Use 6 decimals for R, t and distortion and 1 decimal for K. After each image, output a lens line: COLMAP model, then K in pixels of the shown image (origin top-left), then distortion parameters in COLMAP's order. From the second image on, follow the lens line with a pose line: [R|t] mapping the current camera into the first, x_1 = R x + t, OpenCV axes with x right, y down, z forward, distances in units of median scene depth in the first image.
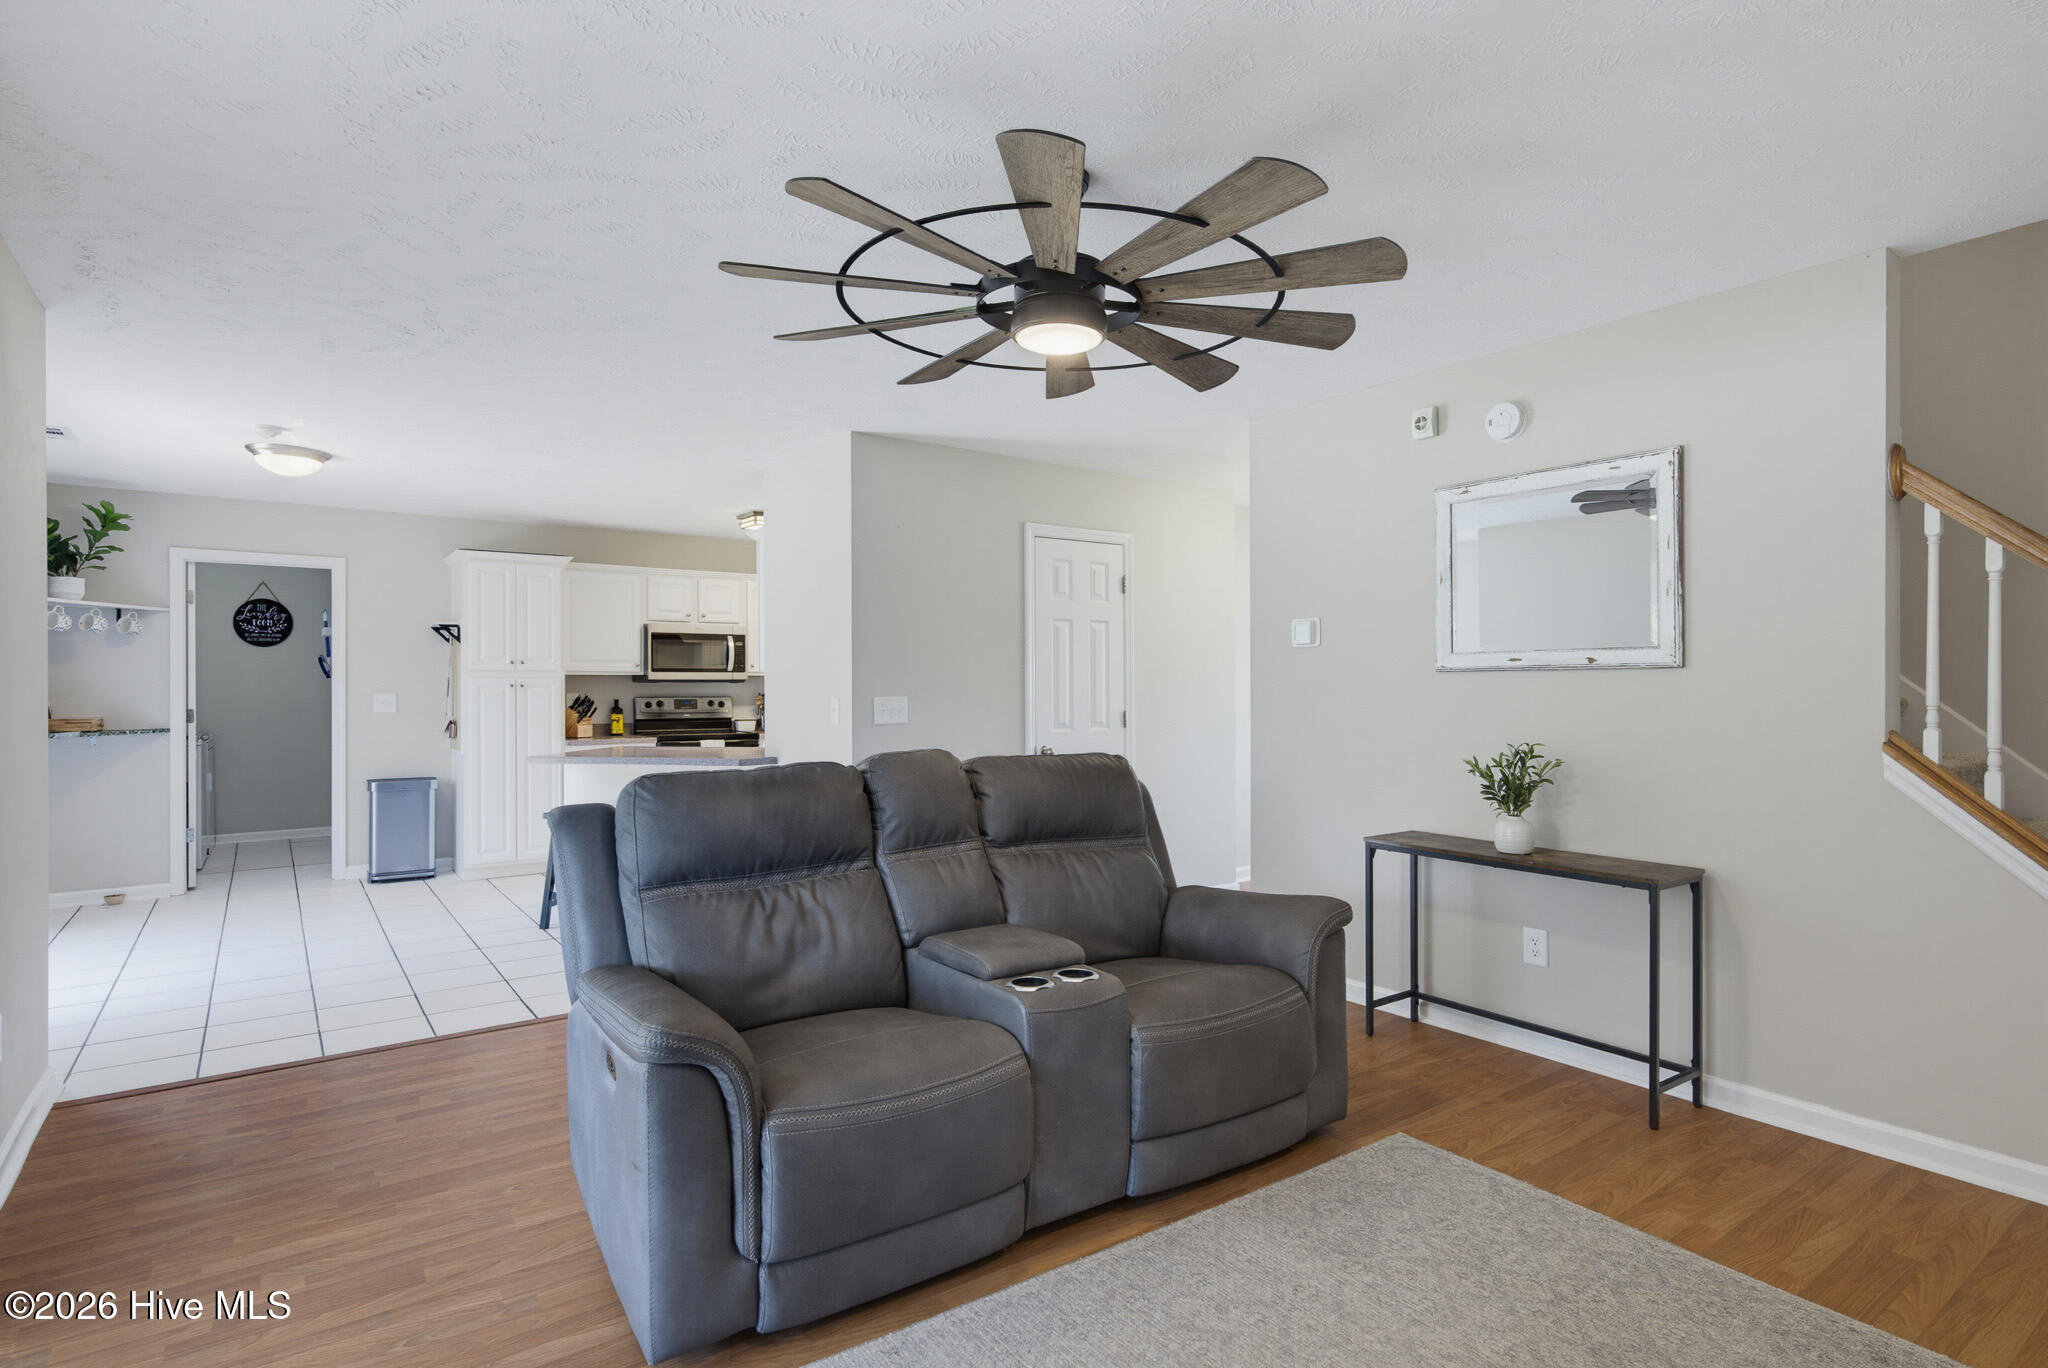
lens RADIAL K [[1040.1, 0, 1031.7], [0, 1040.1, 684.3], [0, 0, 1]] dist [0.003893, 0.003014]
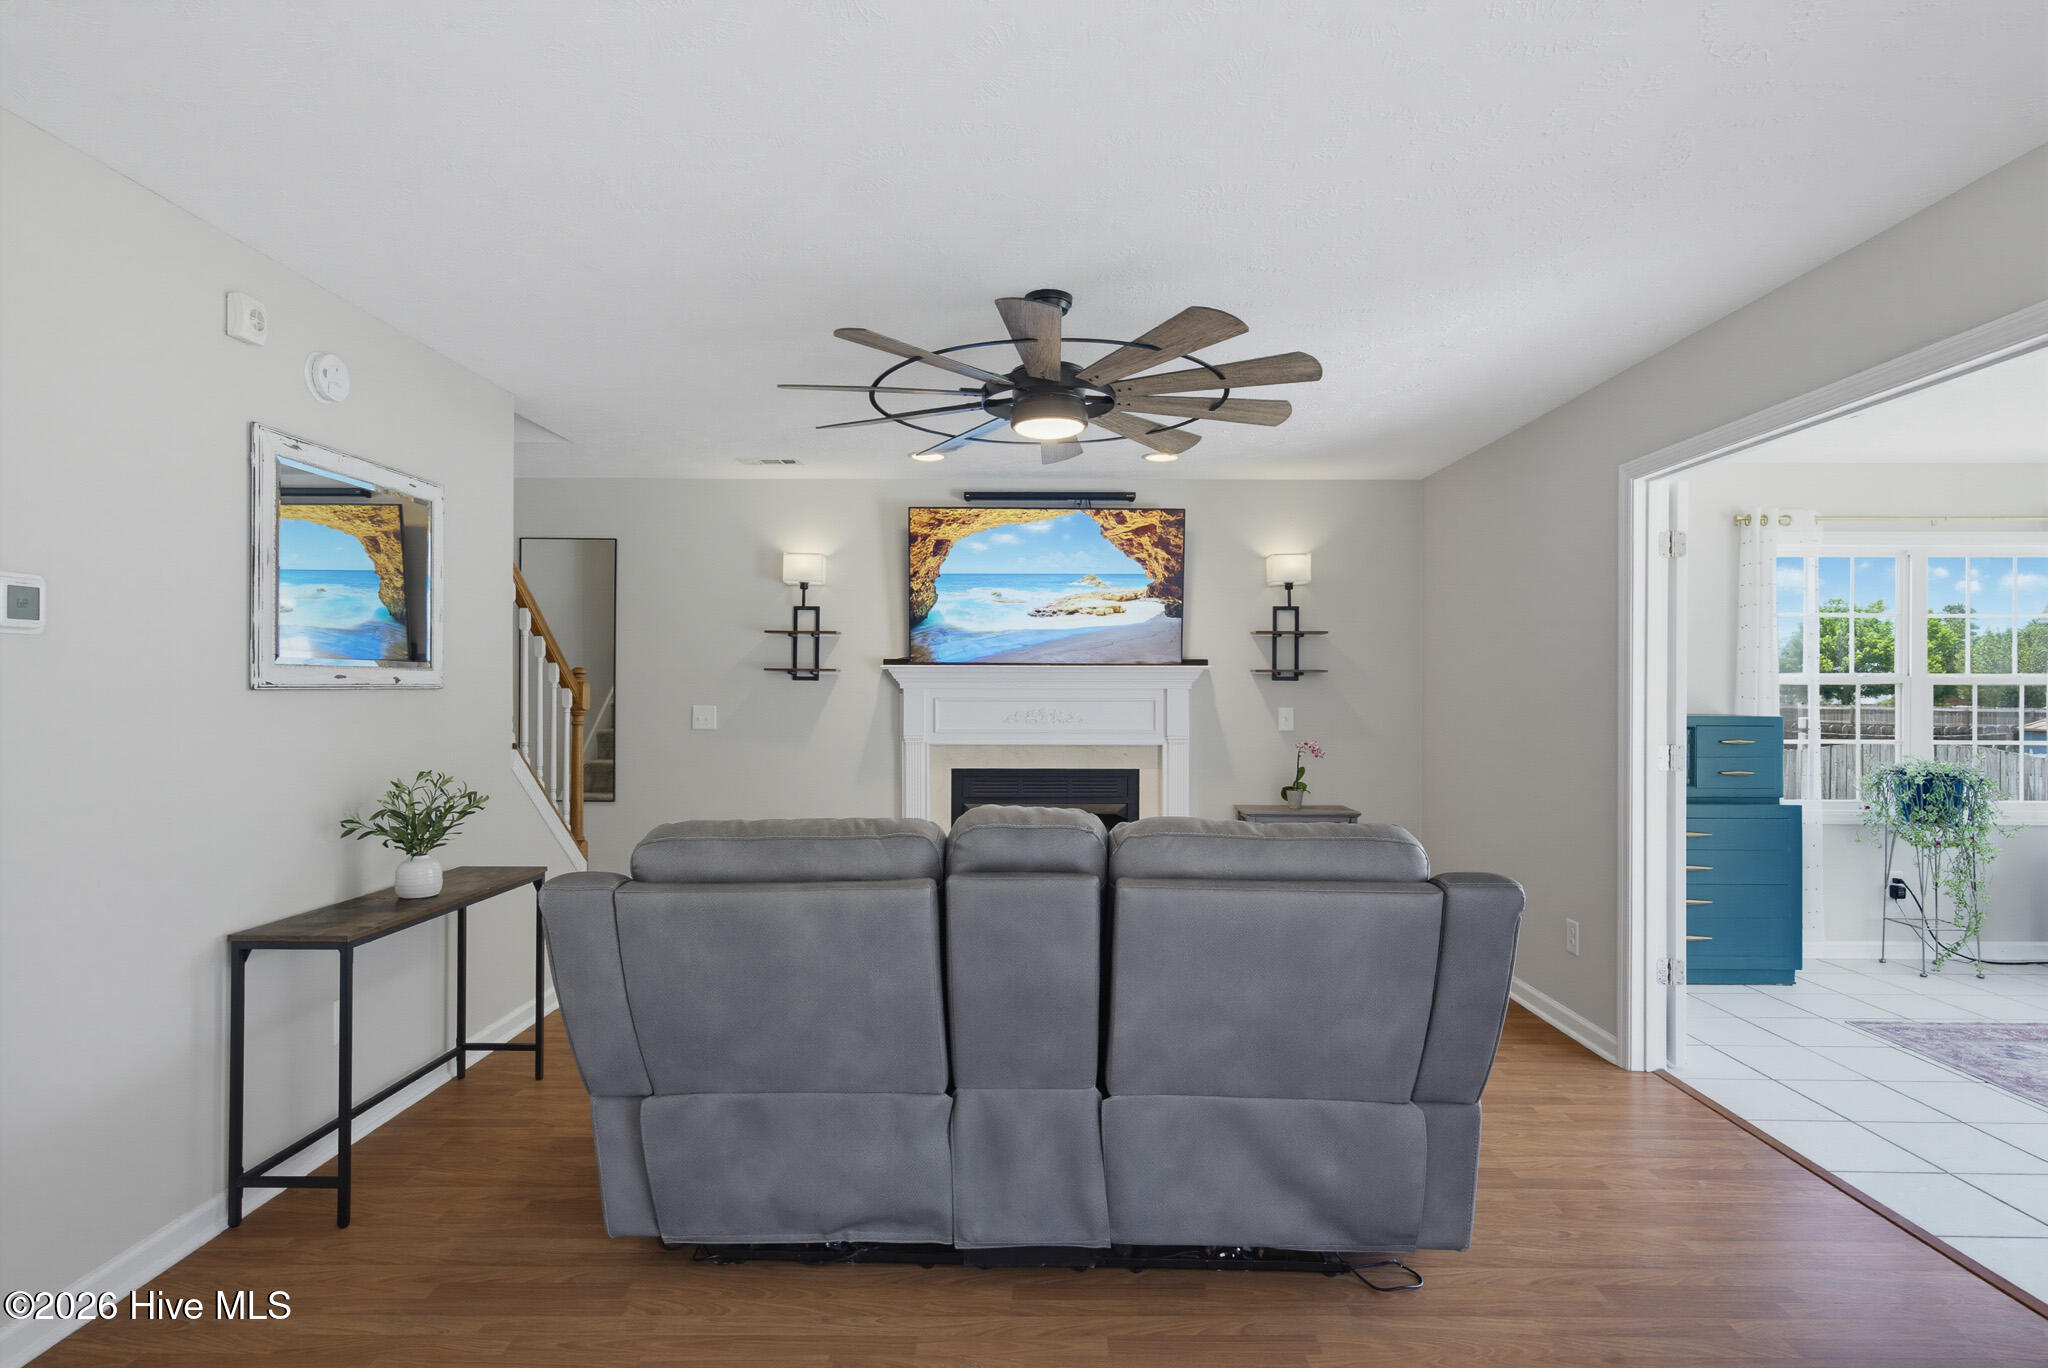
lens RADIAL K [[1040.1, 0, 1031.7], [0, 1040.1, 684.3], [0, 0, 1]] dist [0.003893, 0.003014]
pose [[-0.798304, 0.002530, 0.602249, -0.581251], [-0.000324, 0.999989, -0.004629, -0.017555], [-0.602254, -0.003890, -0.798295, 1.664711]]
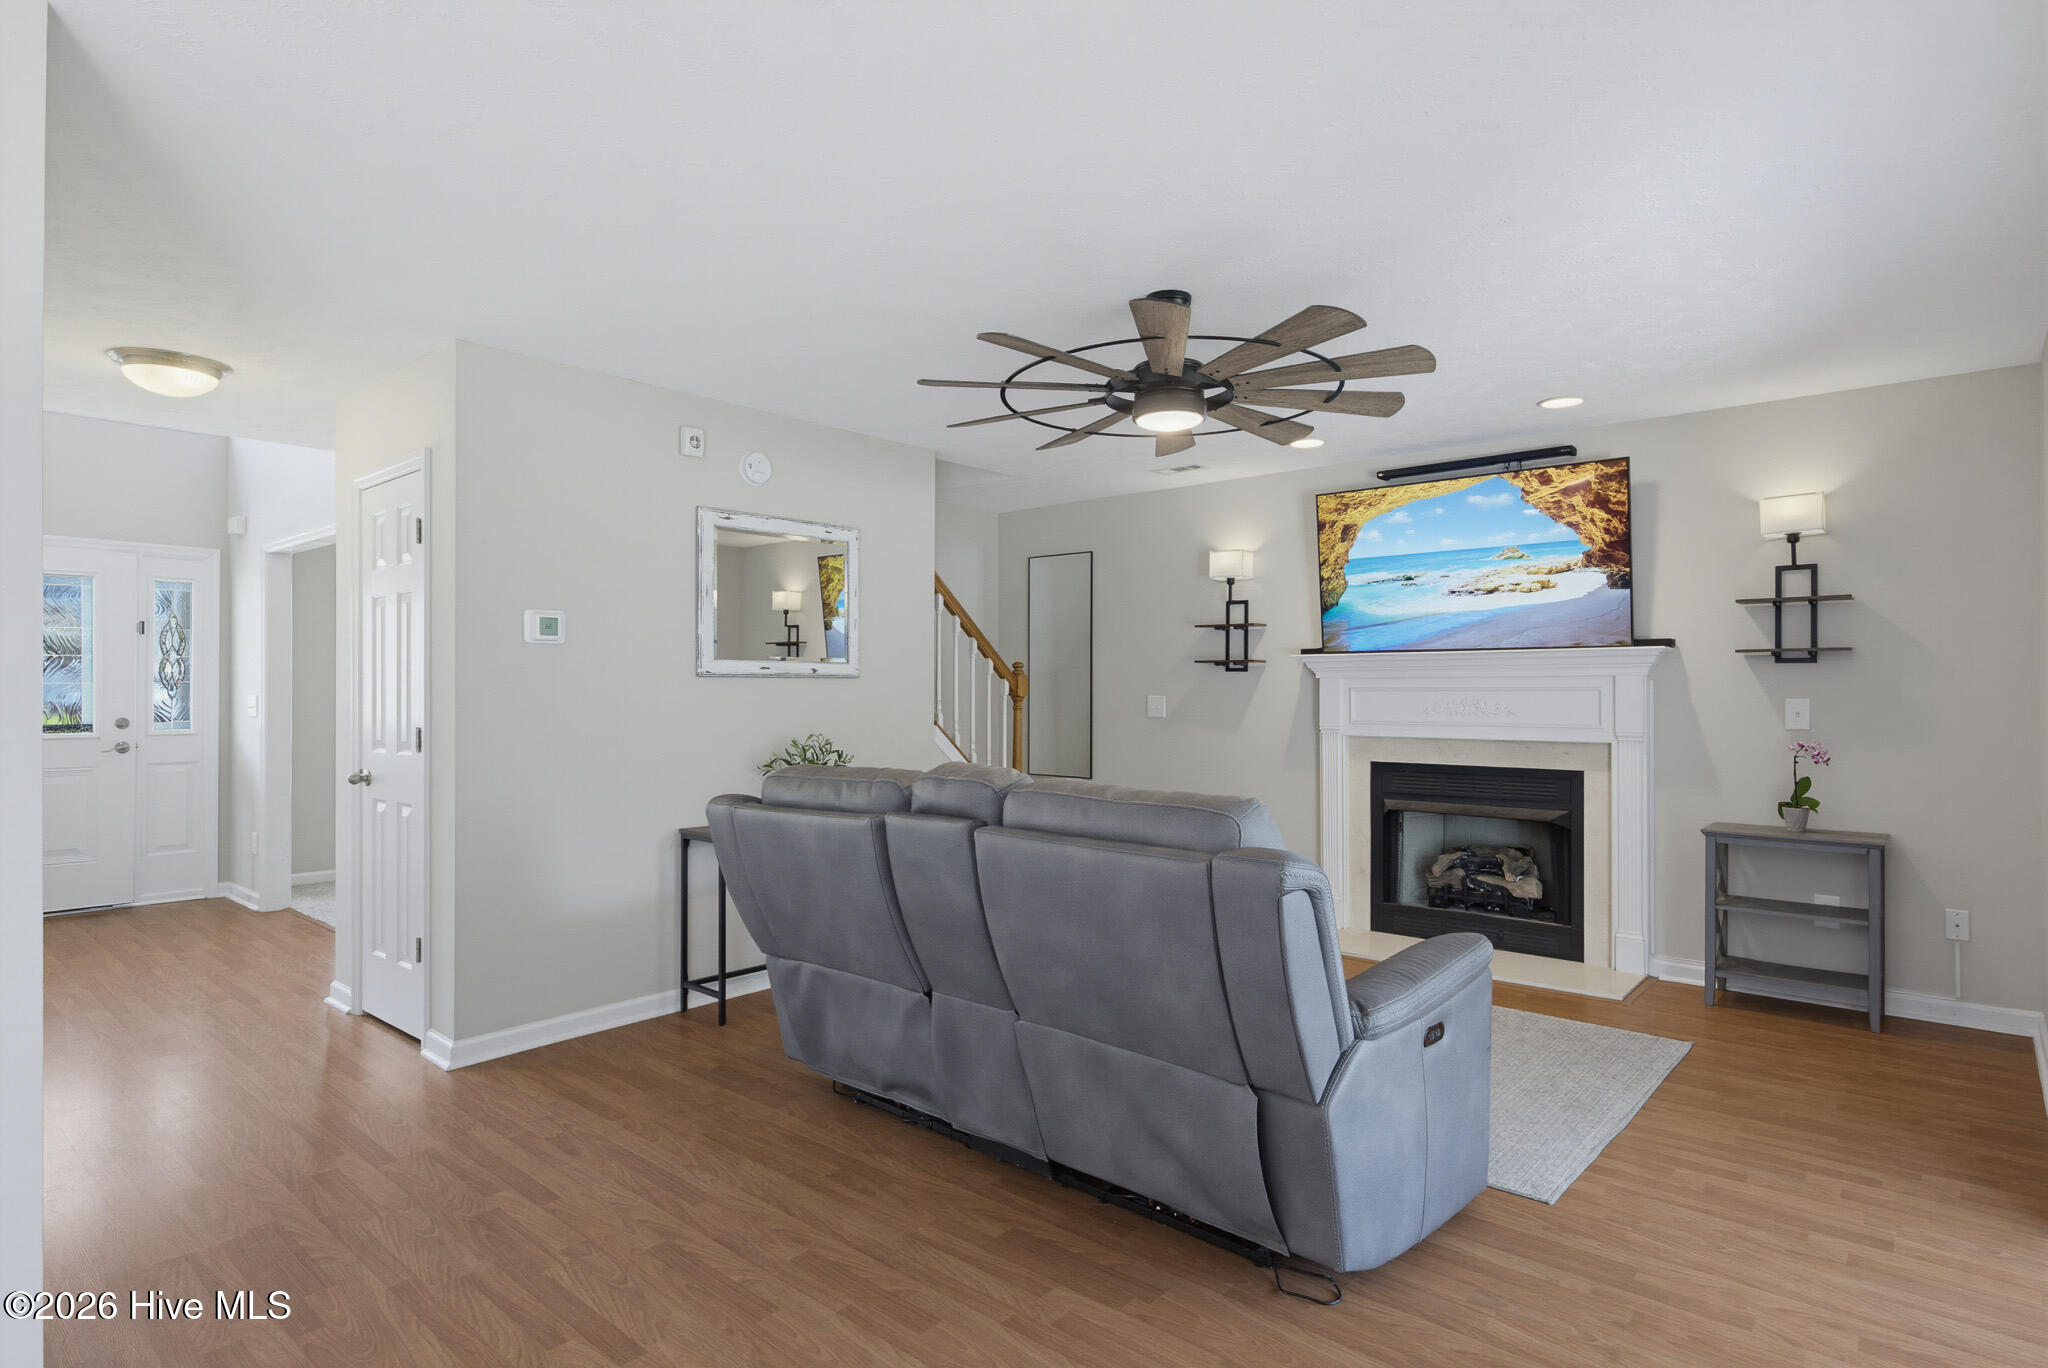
lens RADIAL K [[1072.6, 0, 1029.4], [0, 1072.6, 683.8], [0, 0, 1]] dist [-0.001956, 0.002567]
pose [[-0.216388, 0.008194, 0.976273, -1.033177], [0.001372, 0.999966, -0.008088, 0.006803], [-0.976306, -0.000411, -0.216392, 1.217799]]
